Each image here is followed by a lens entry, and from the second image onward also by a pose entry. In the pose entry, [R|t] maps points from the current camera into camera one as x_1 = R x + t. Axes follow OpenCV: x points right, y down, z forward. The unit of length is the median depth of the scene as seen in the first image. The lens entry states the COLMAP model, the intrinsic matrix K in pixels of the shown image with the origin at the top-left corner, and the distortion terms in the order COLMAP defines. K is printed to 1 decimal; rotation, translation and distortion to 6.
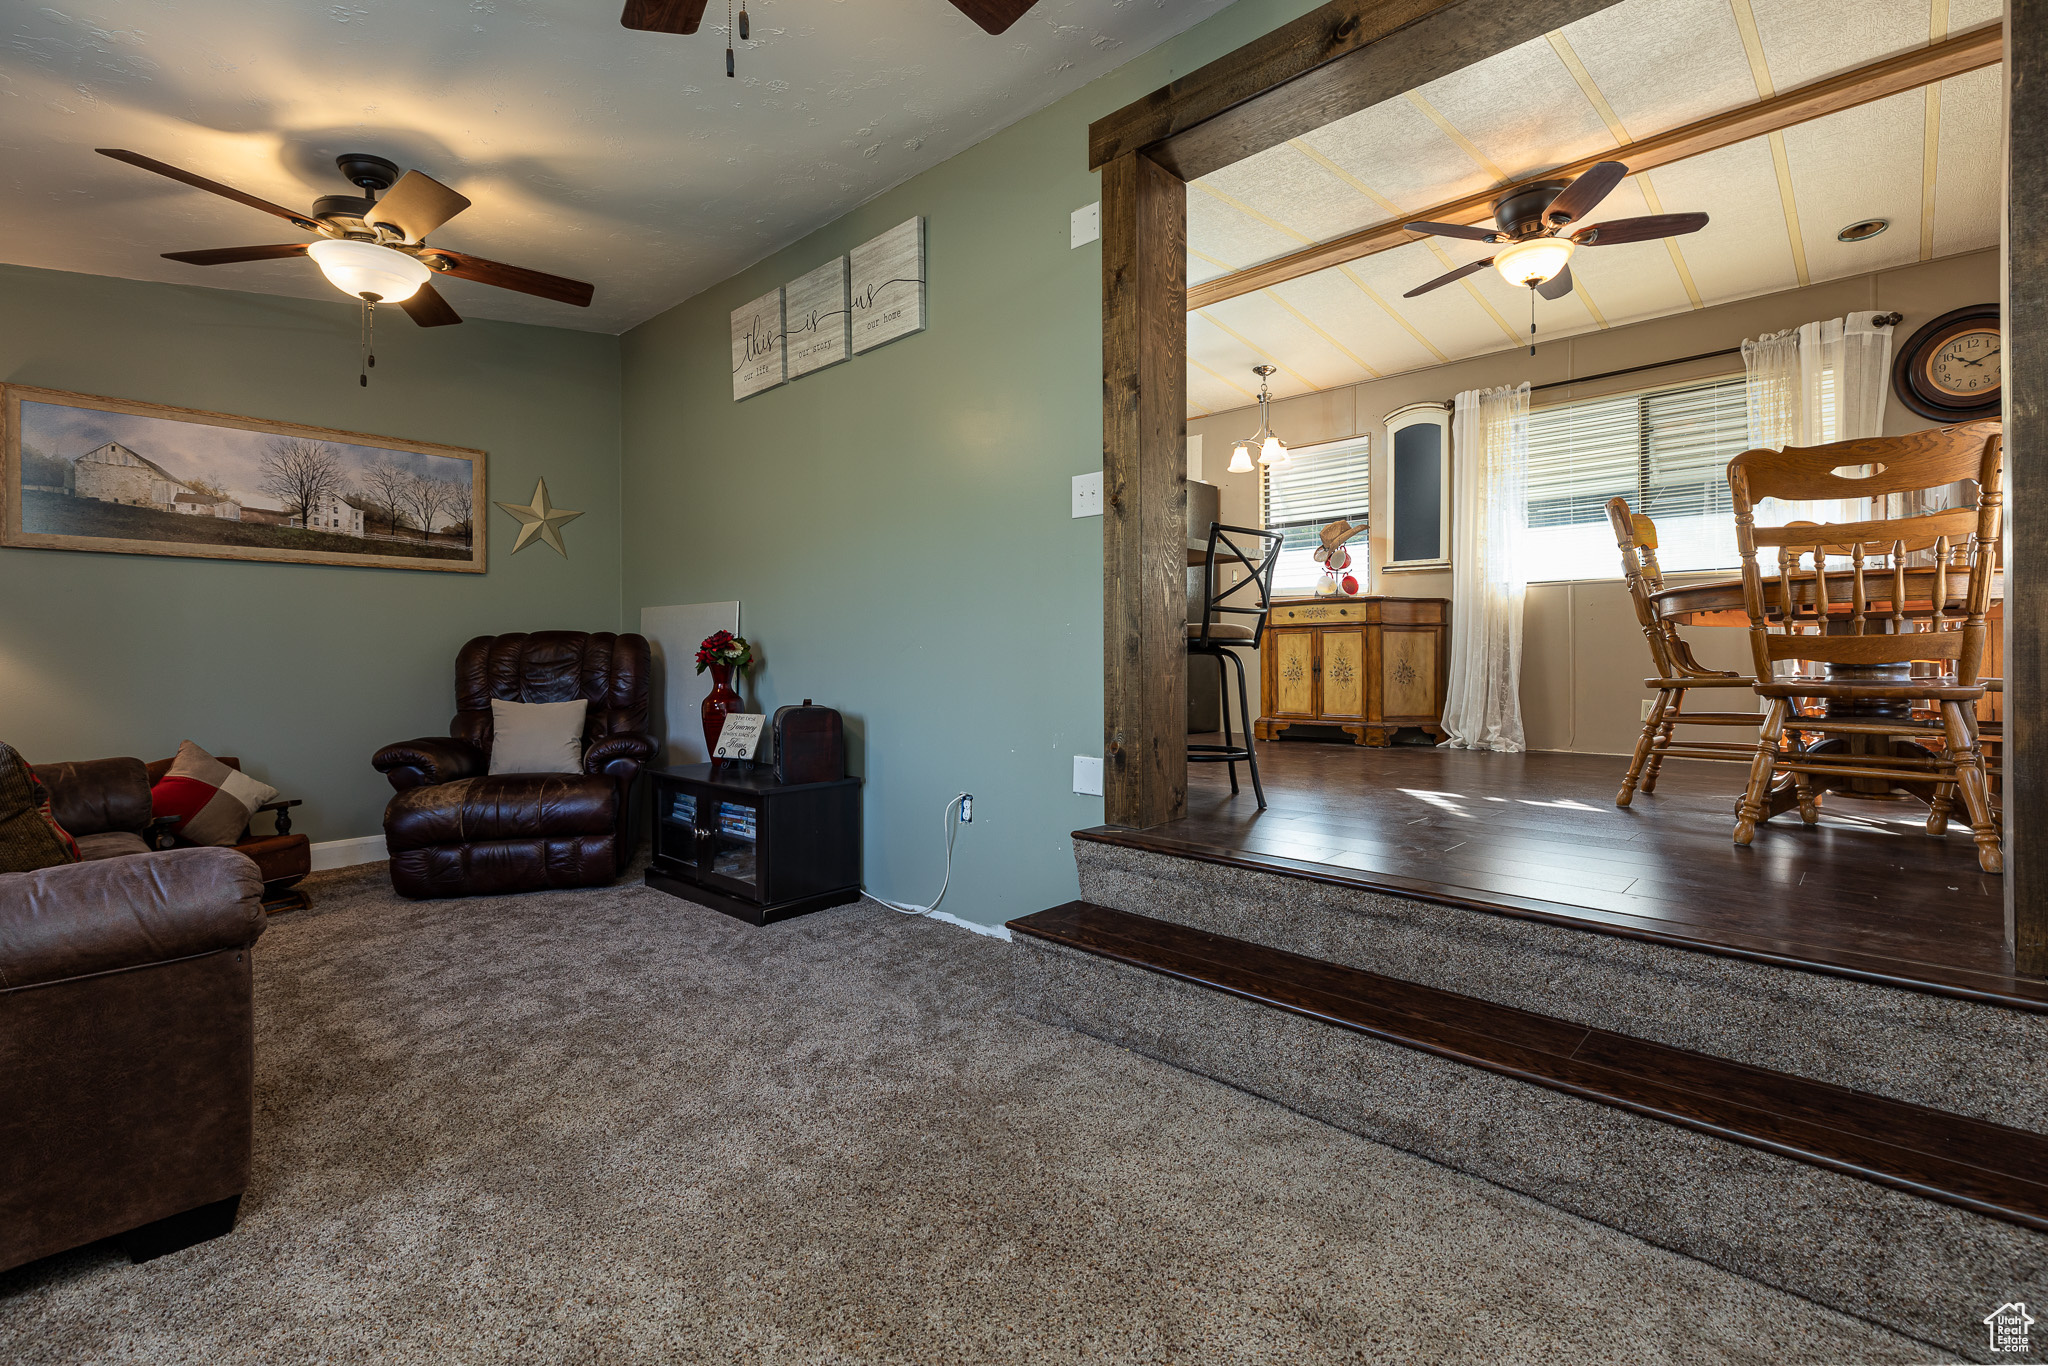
lens RADIAL K [[884.4, 0, 1030.7], [0, 884.4, 653.6], [0, 0, 1]] dist [0.001322, 0.000152]
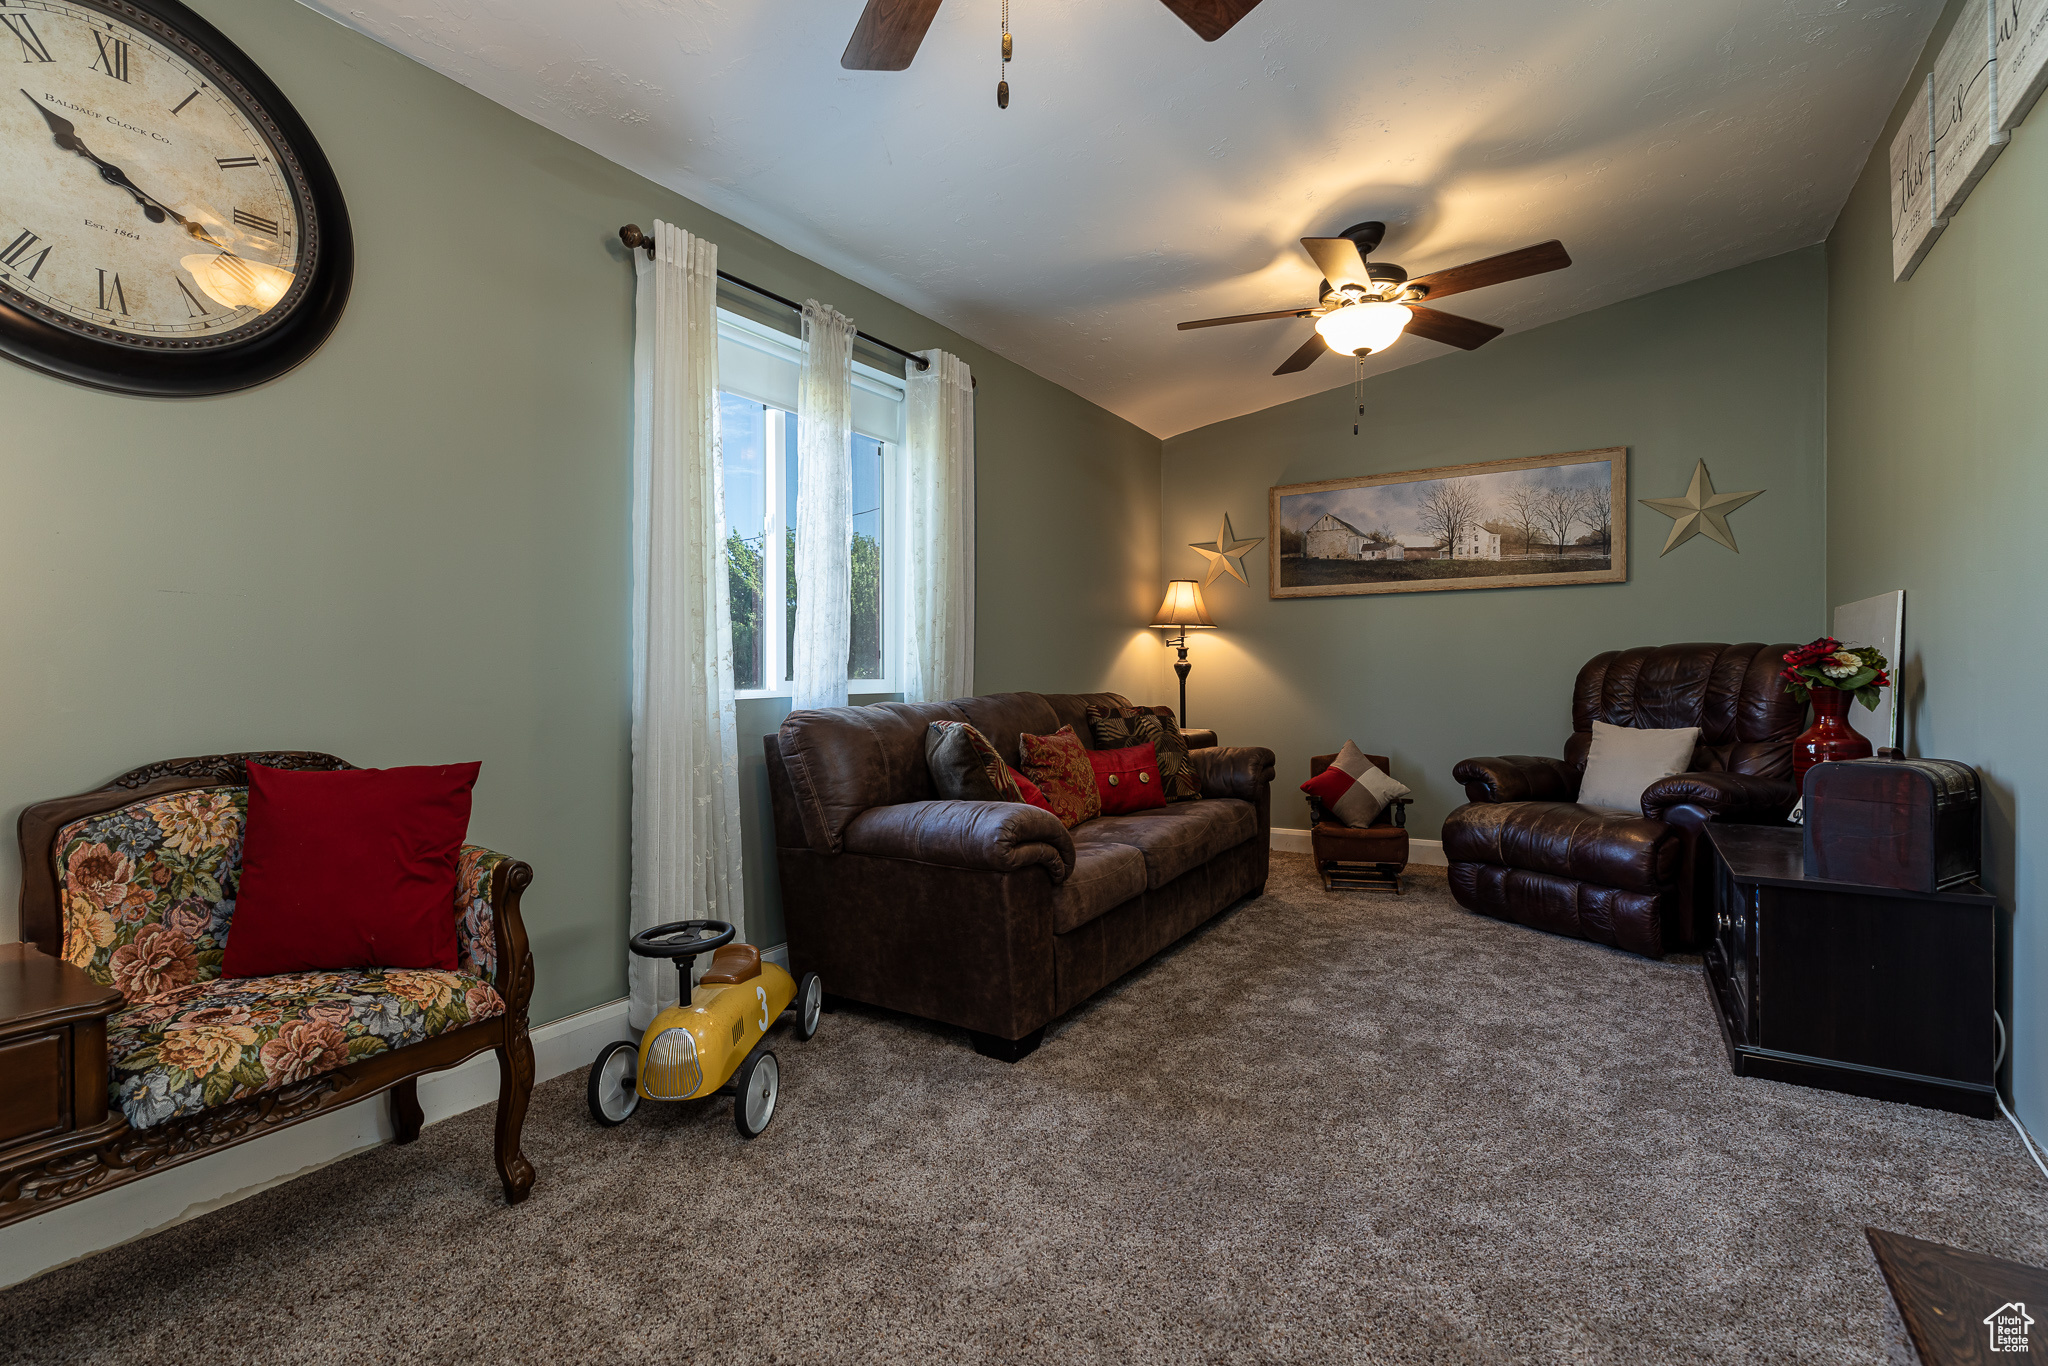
lens RADIAL K [[916.3, 0, 1025.6], [0, 916.3, 670.9], [0, 0, 1]] dist [0.002618, 0.000009]
pose [[0.194447, 0.000287, -0.980913, 0.224601], [0.002940, 0.999995, 0.000876, -0.002791], [0.980909, -0.003054, 0.194446, 0.265107]]
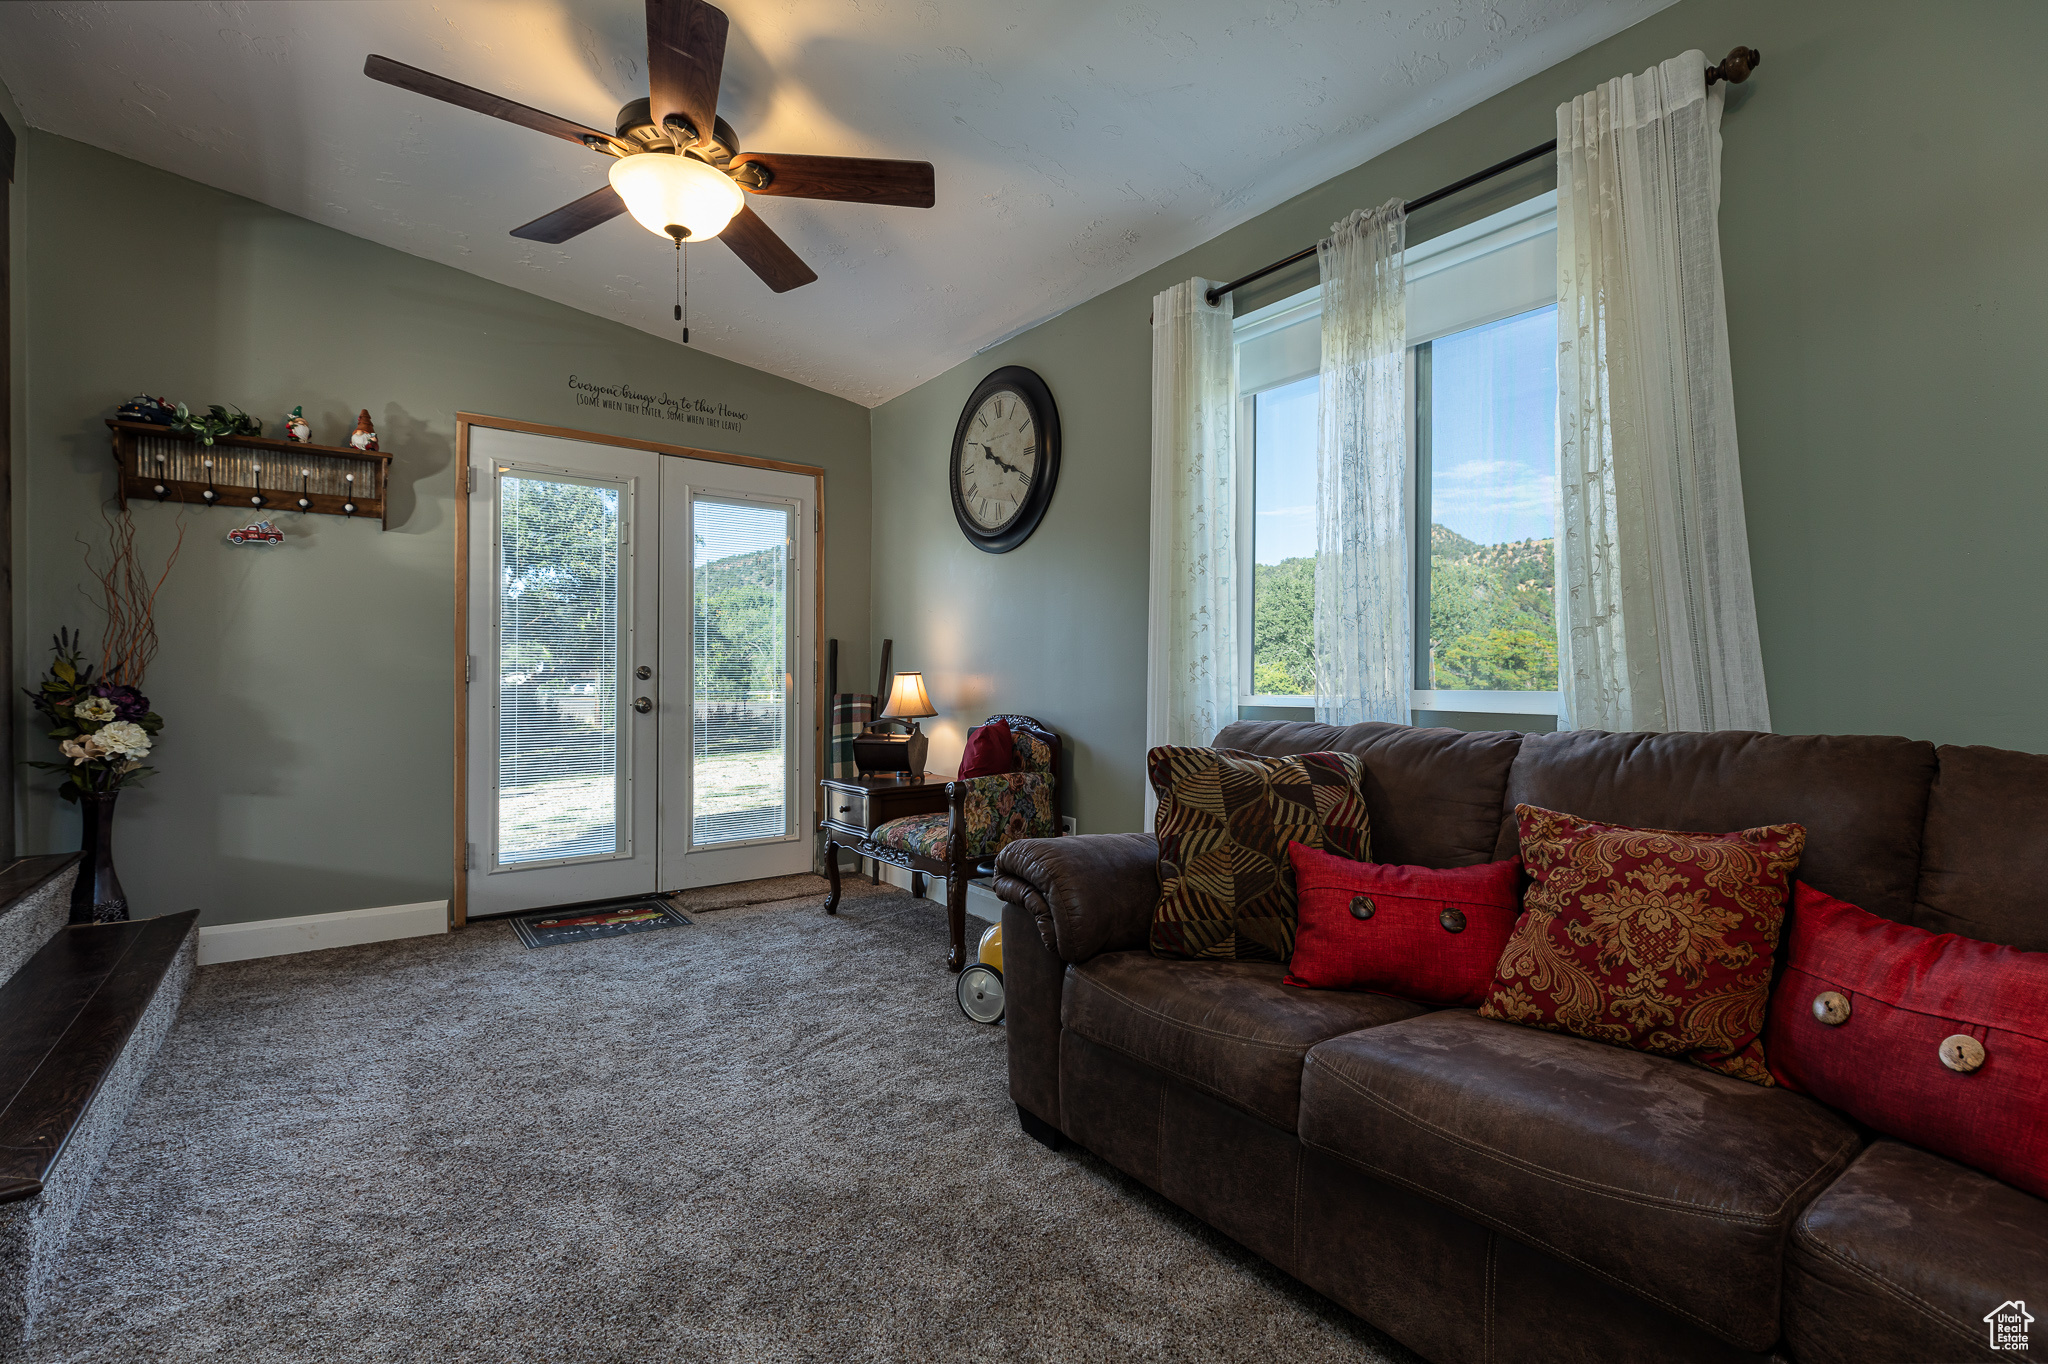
lens RADIAL K [[916.3, 0, 1025.6], [0, 916.3, 669.9], [0, 0, 1]] dist [0.002618, 0.000009]
pose [[-0.987367, -0.004872, 0.158375, -0.398199], [-0.006031, 0.999958, -0.006838, -0.002262], [-0.158335, -0.007707, -0.987355, 0.840245]]
